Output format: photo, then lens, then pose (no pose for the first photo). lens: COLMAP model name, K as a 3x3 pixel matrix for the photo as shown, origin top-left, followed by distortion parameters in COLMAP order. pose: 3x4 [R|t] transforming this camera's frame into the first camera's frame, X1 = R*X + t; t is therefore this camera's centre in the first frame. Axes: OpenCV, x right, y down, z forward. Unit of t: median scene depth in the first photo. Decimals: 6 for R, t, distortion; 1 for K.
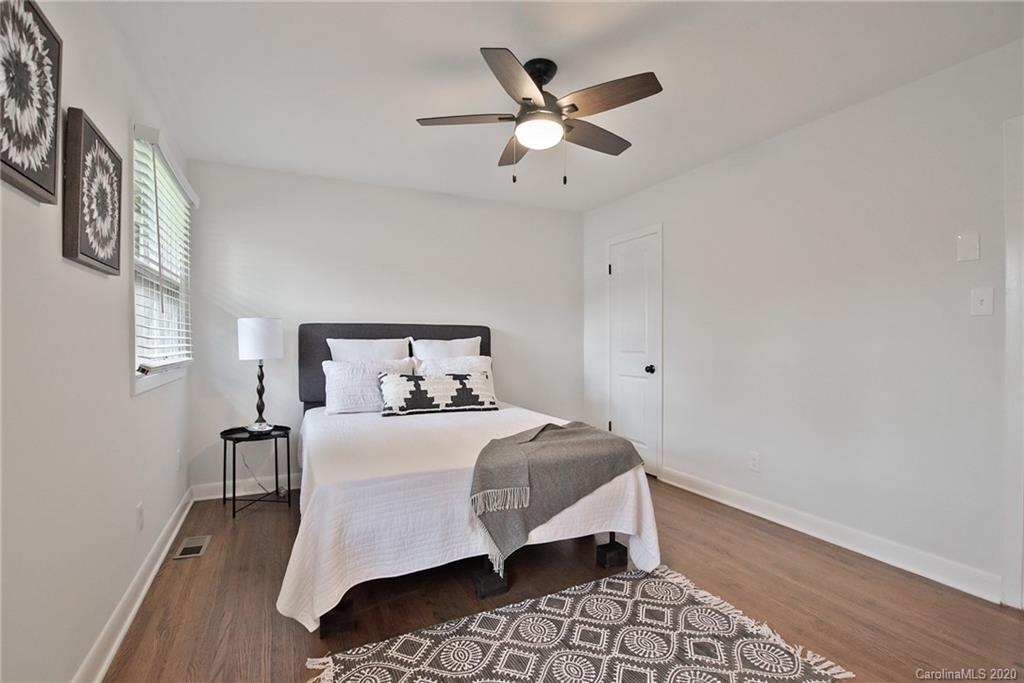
lens RADIAL K [[483.2, 0, 513.0], [0, 483.2, 346.2], [0, 0, 1]] dist [-0.023076, 0.000416]
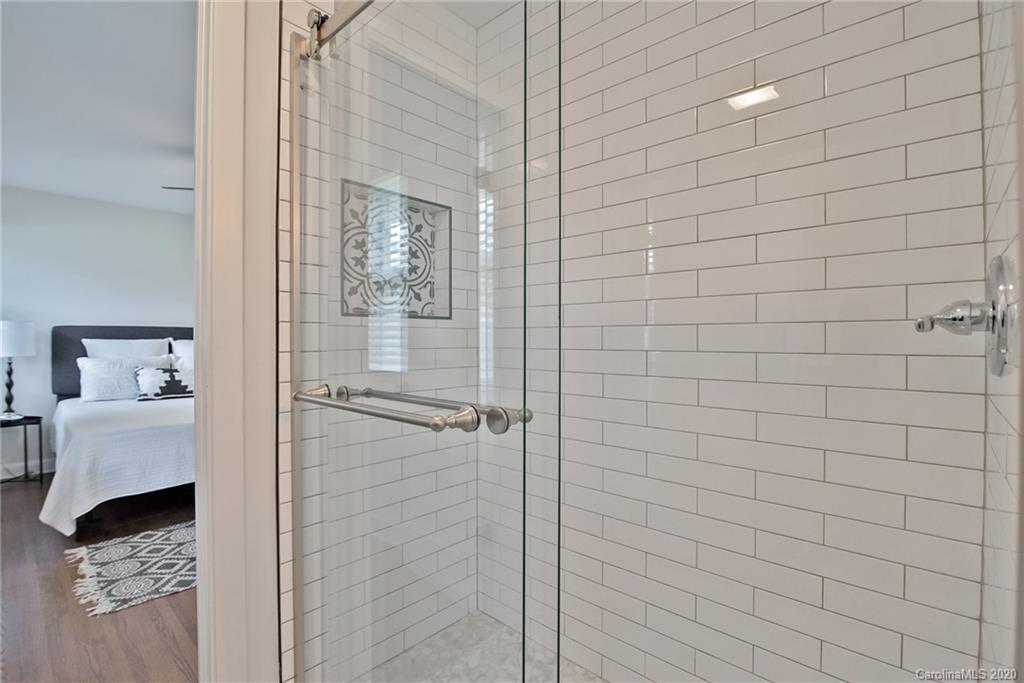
lens RADIAL K [[477.9, 0, 546.2], [0, 477.9, 338.5], [0, 0, 1]] dist [-0.027017, 0.000224]
pose [[0.915003, 0.001028, 0.403446, 0.203908], [0.005591, 0.999868, -0.015226, 0.007262], [-0.403408, 0.016187, 0.914877, -0.528228]]
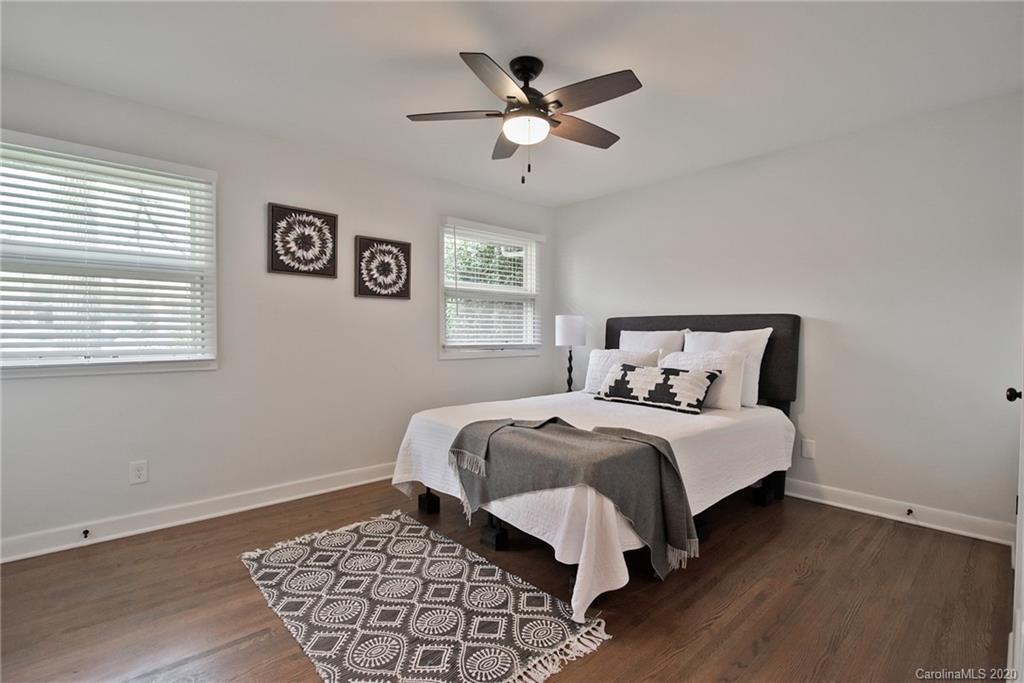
lens RADIAL K [[483.2, 0, 513.0], [0, 483.2, 346.2], [0, 0, 1]] dist [-0.023076, 0.000416]
pose [[0.252304, 0.028167, -0.967238, 0.758352], [-0.017634, 0.999544, 0.024508, -0.002733], [0.967487, 0.010873, 0.252686, 0.514747]]
